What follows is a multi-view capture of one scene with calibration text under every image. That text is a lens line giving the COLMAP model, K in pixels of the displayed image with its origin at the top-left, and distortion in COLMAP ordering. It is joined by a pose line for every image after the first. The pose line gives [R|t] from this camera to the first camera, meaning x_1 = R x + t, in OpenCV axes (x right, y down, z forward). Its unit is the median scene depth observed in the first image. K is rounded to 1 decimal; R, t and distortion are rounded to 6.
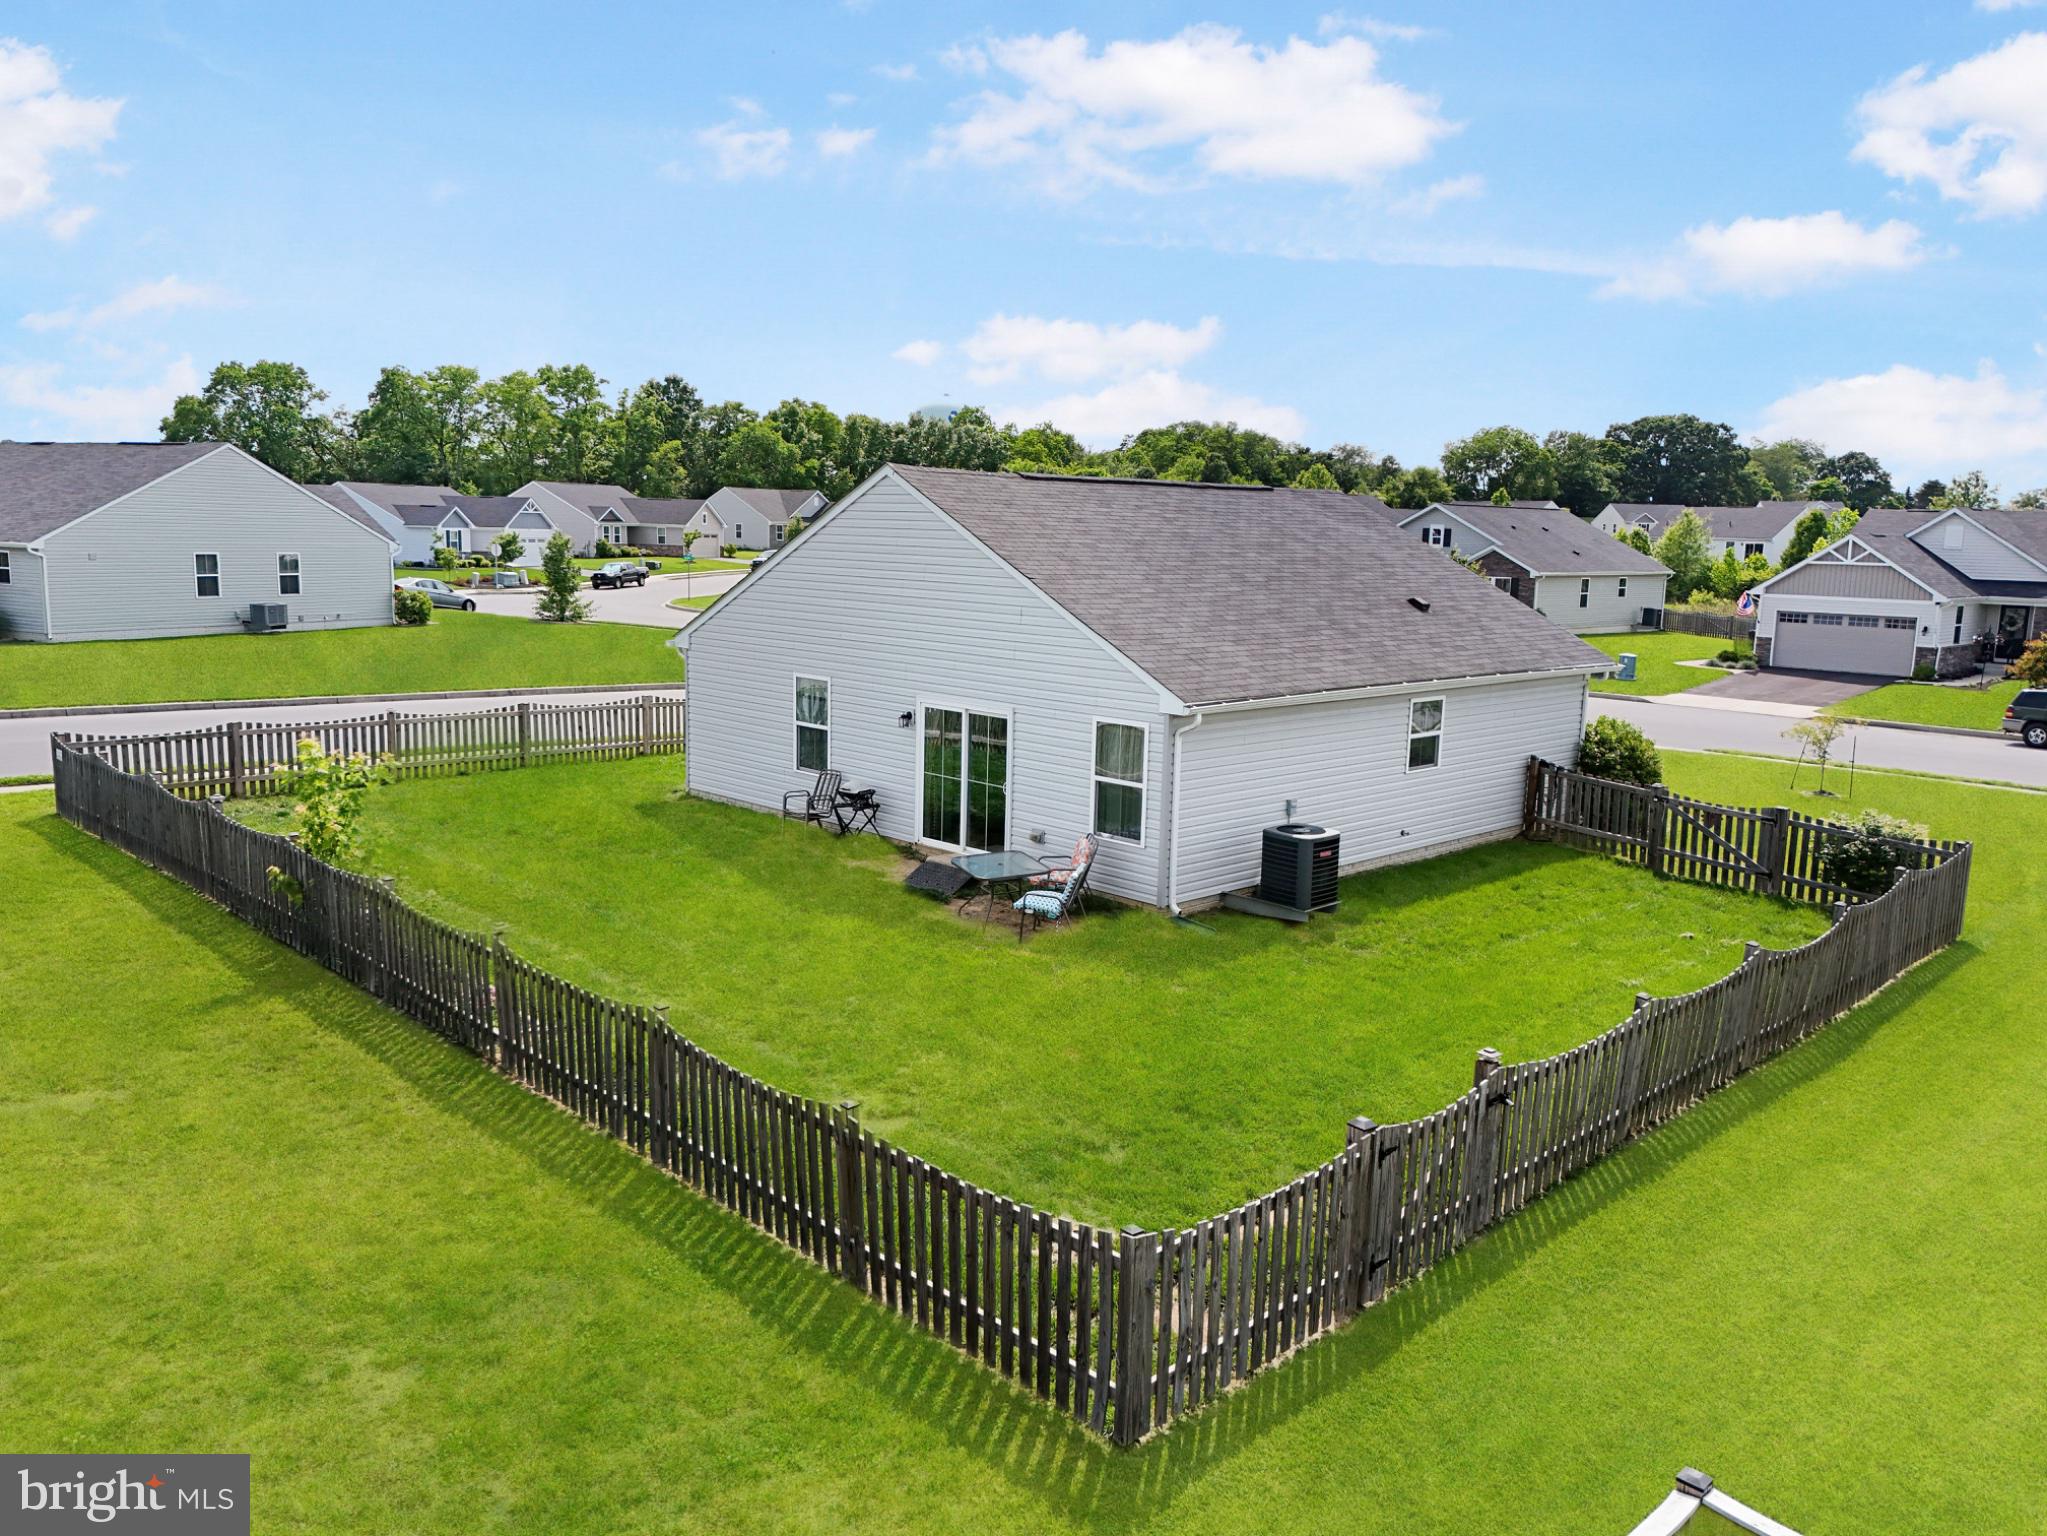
lens RADIAL K [[1537.2, 0, 1016.9], [0, 1537.2, 838.0], [0, 0, 1]] dist [0.083641, -0.096092]
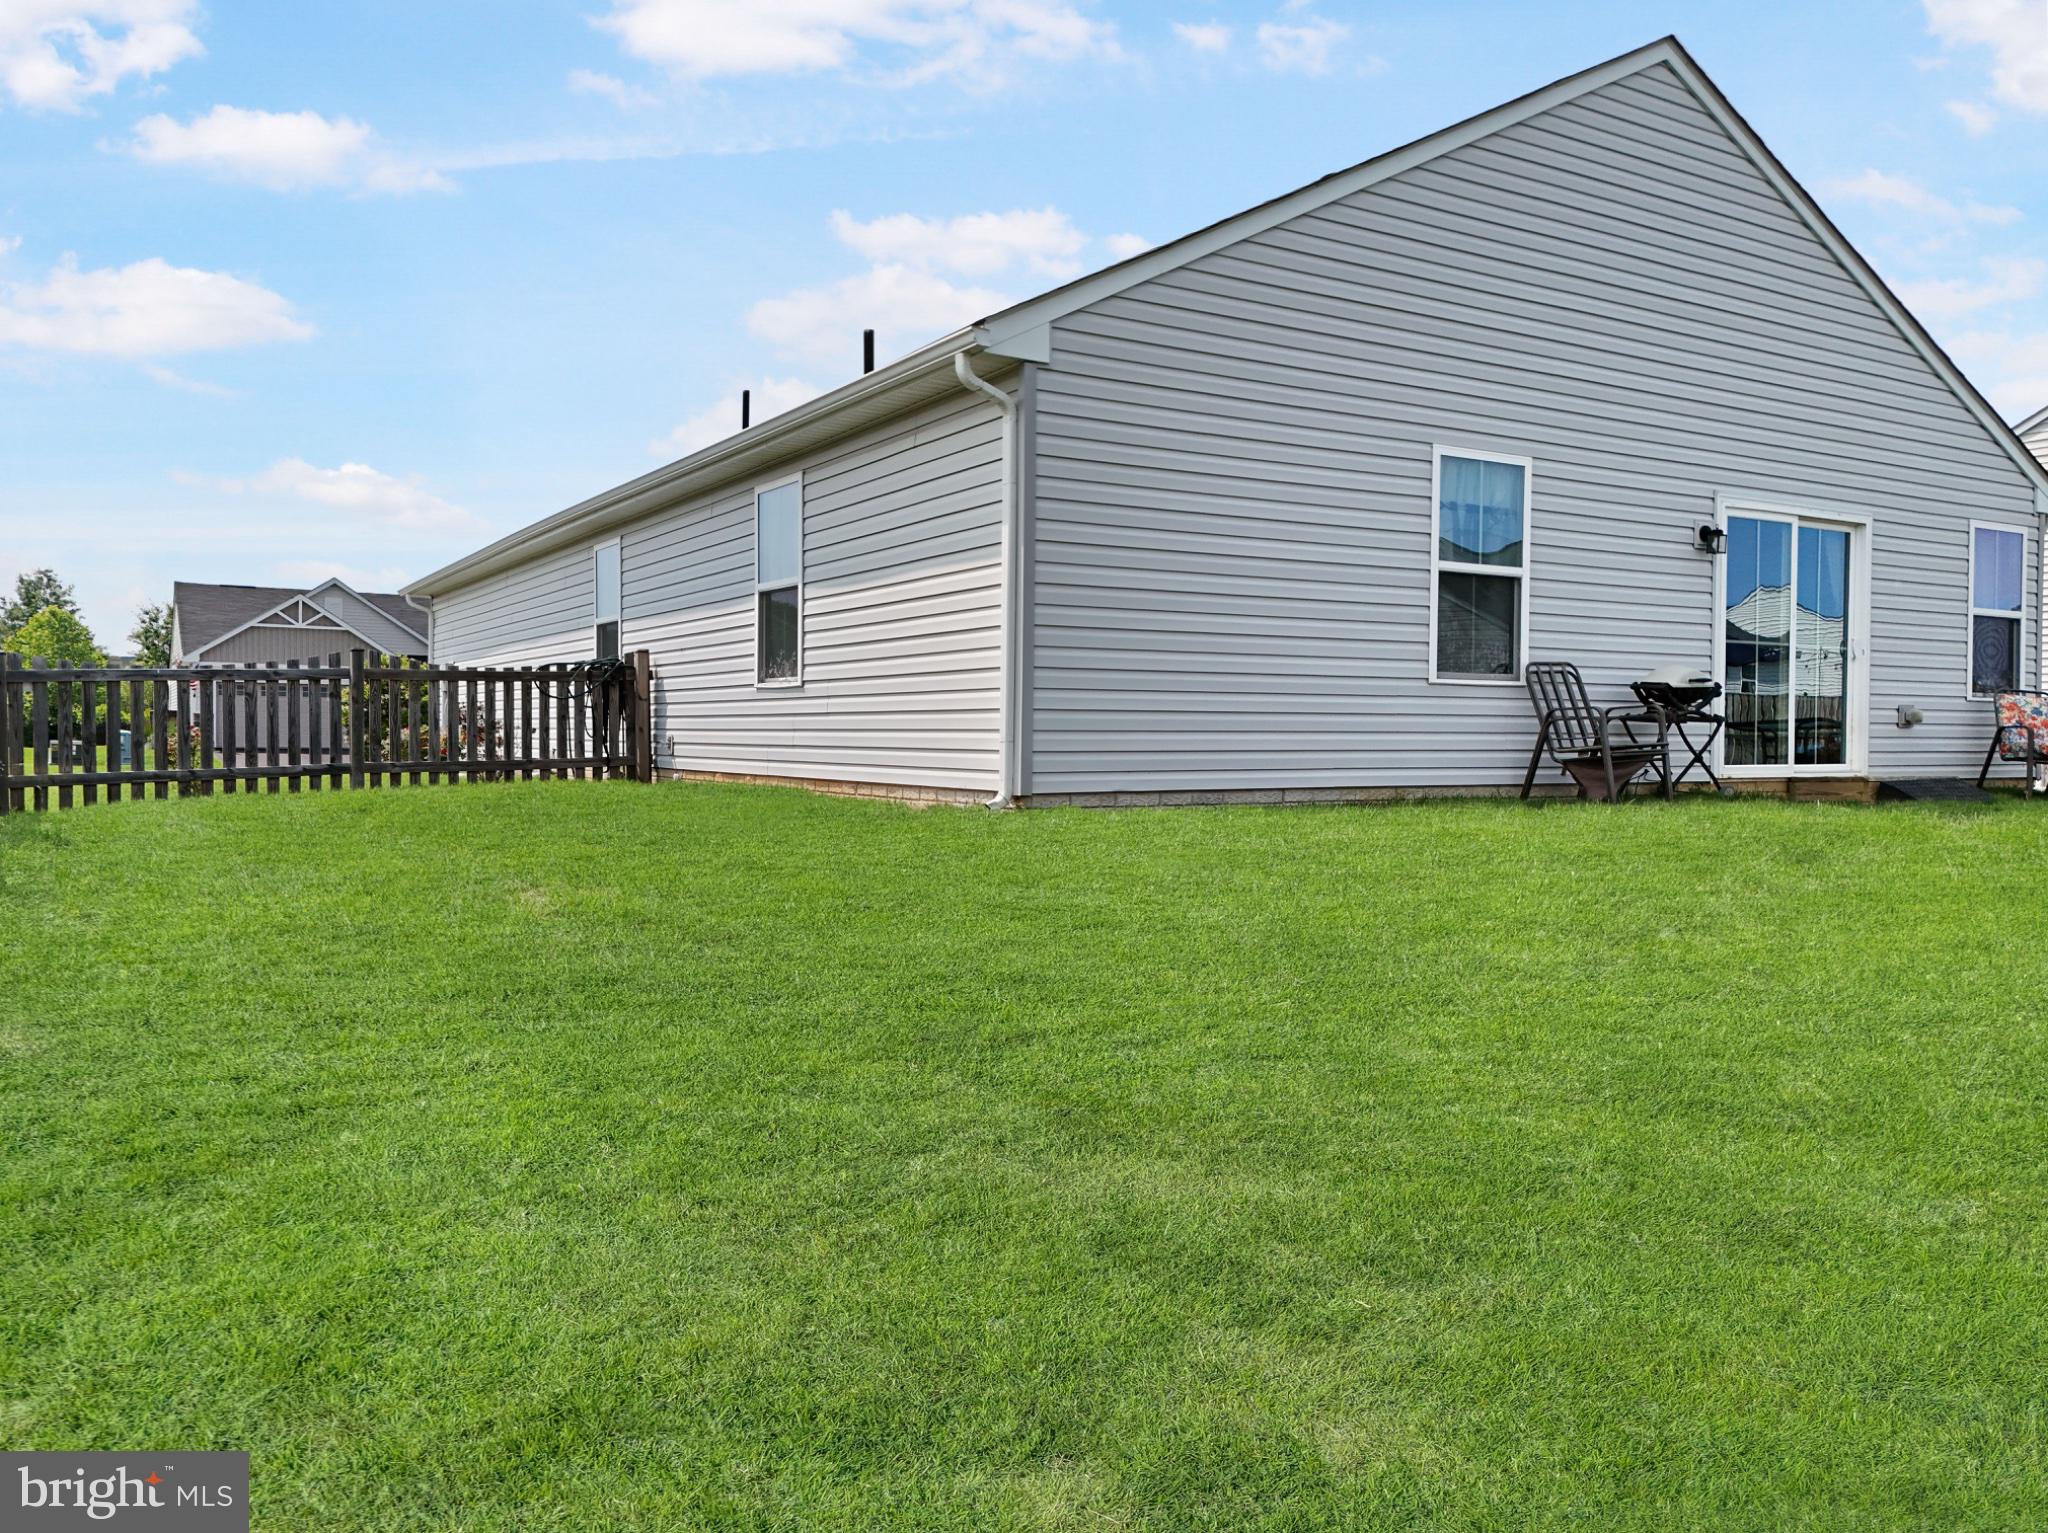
lens RADIAL K [[1534.2, 0, 1023.5], [0, 1534.2, 762.6], [0, 0, 1]] dist [0.004210, 0.001598]
pose [[0.224559, -0.045514, 0.973397, -0.577077], [0.196482, 0.980507, 0.000519, -0.045717], [-0.954447, 0.191138, 0.229124, 1.029597]]
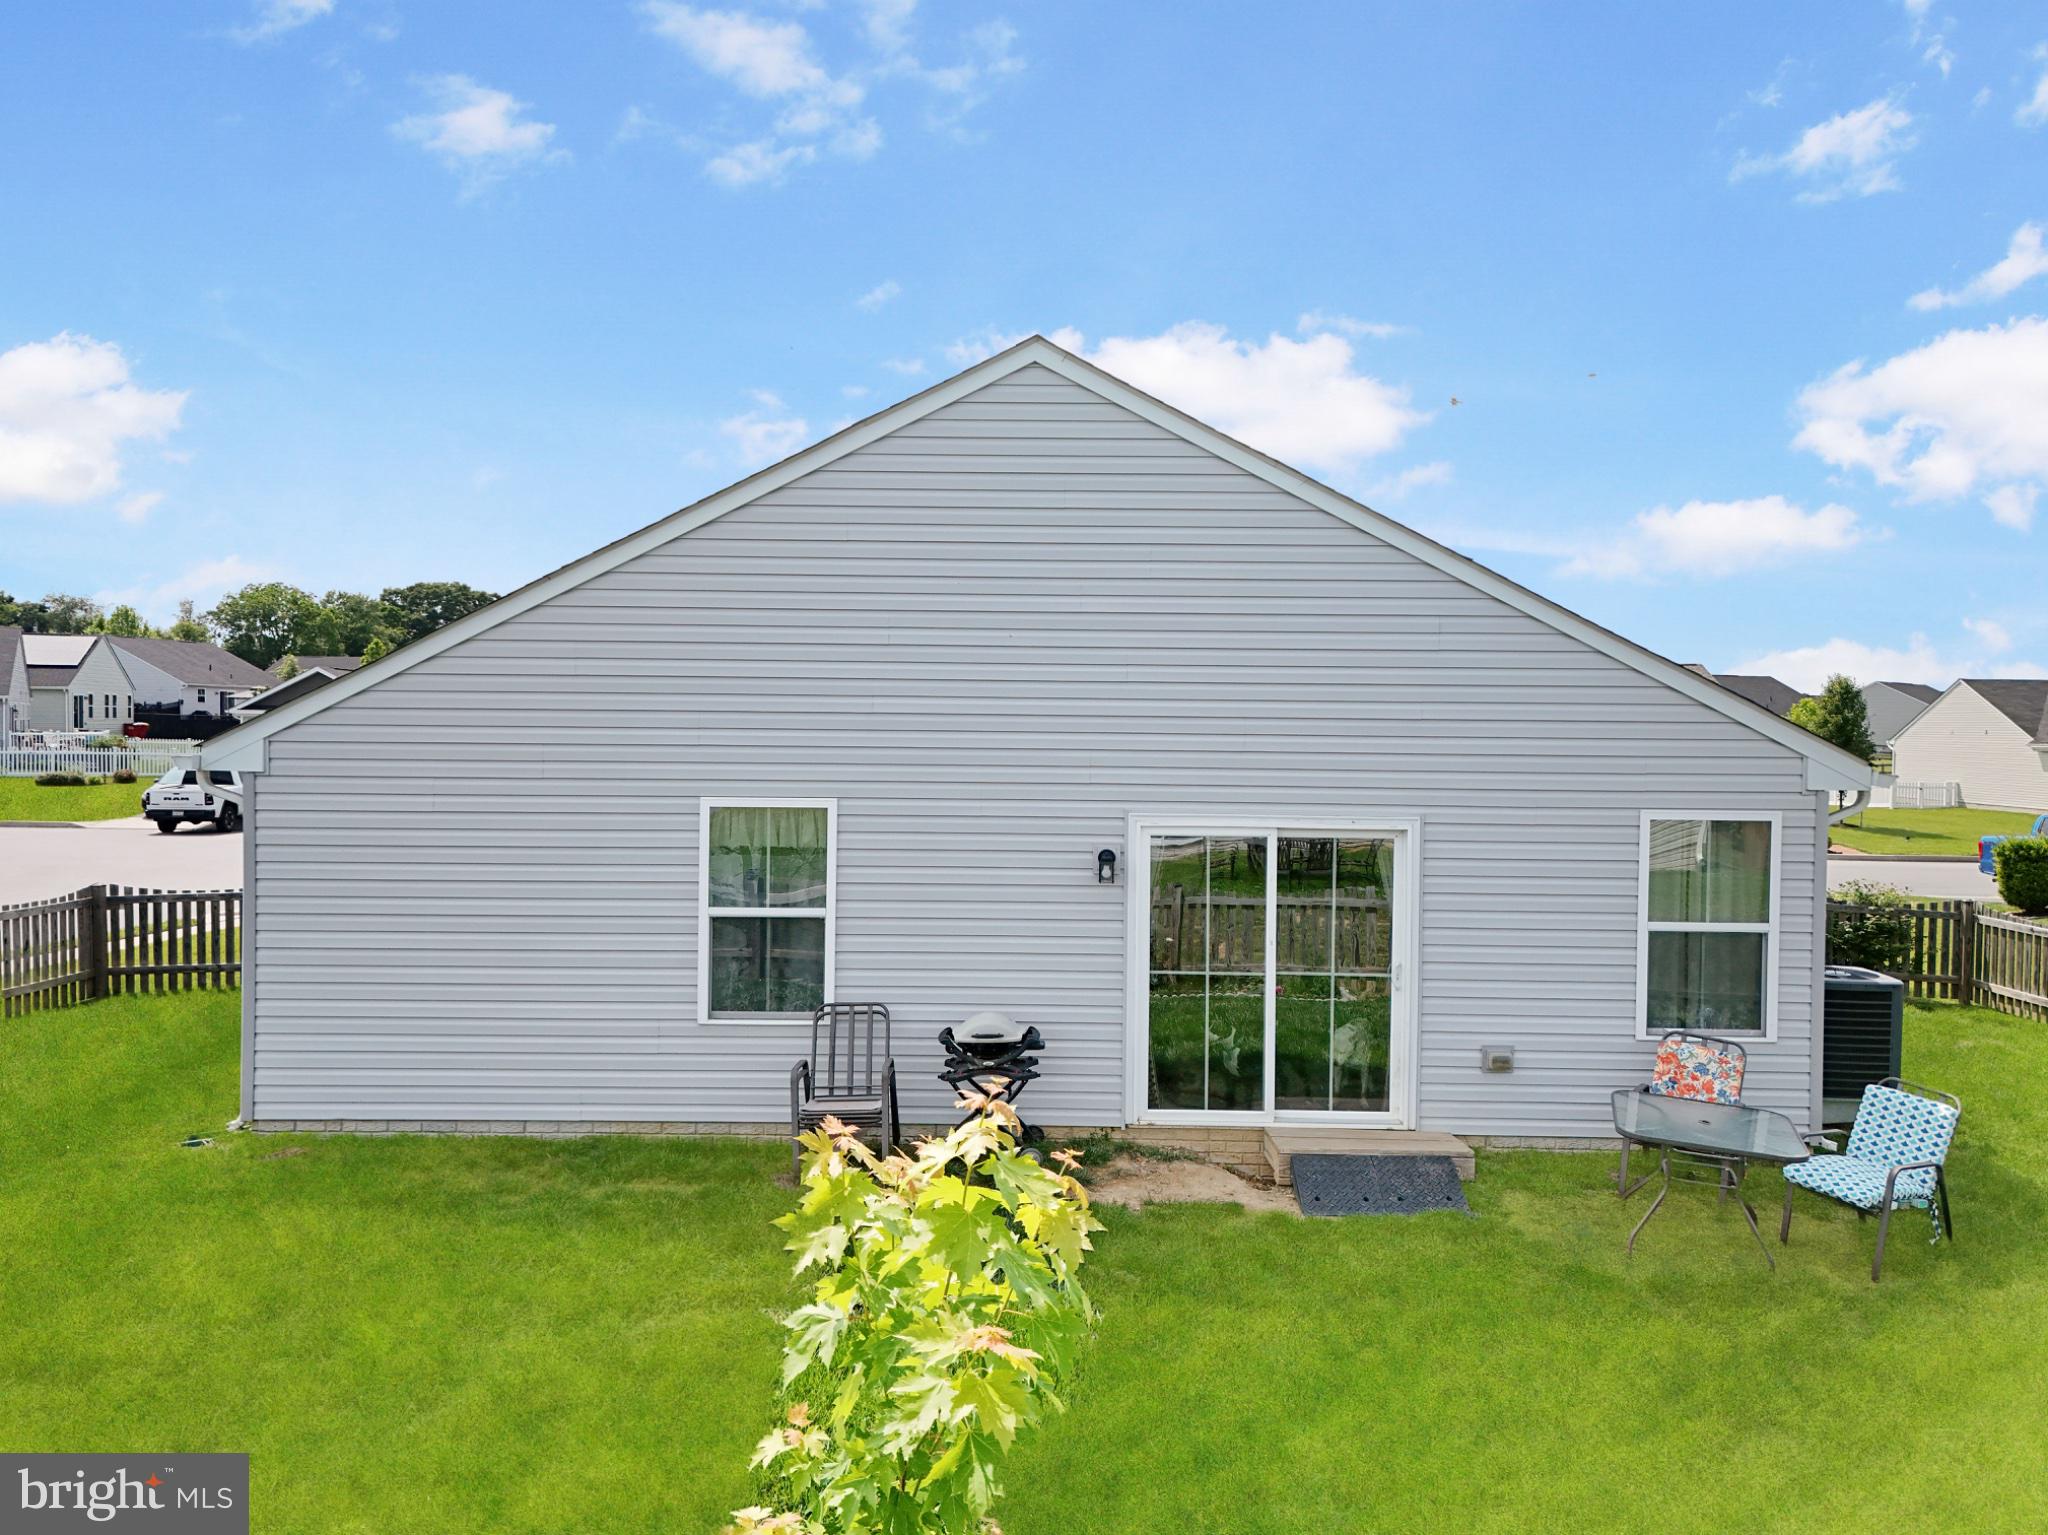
lens RADIAL K [[1564.4, 0, 1022.8], [0, 1564.4, 778.7], [0, 0, 1]] dist [0.059546, -0.000874]
pose [[0.704900, -0.046497, 0.707781, -0.396945], [0.151088, 0.984792, -0.085778, -0.060859], [-0.693028, 0.167402, 0.701205, 0.624221]]
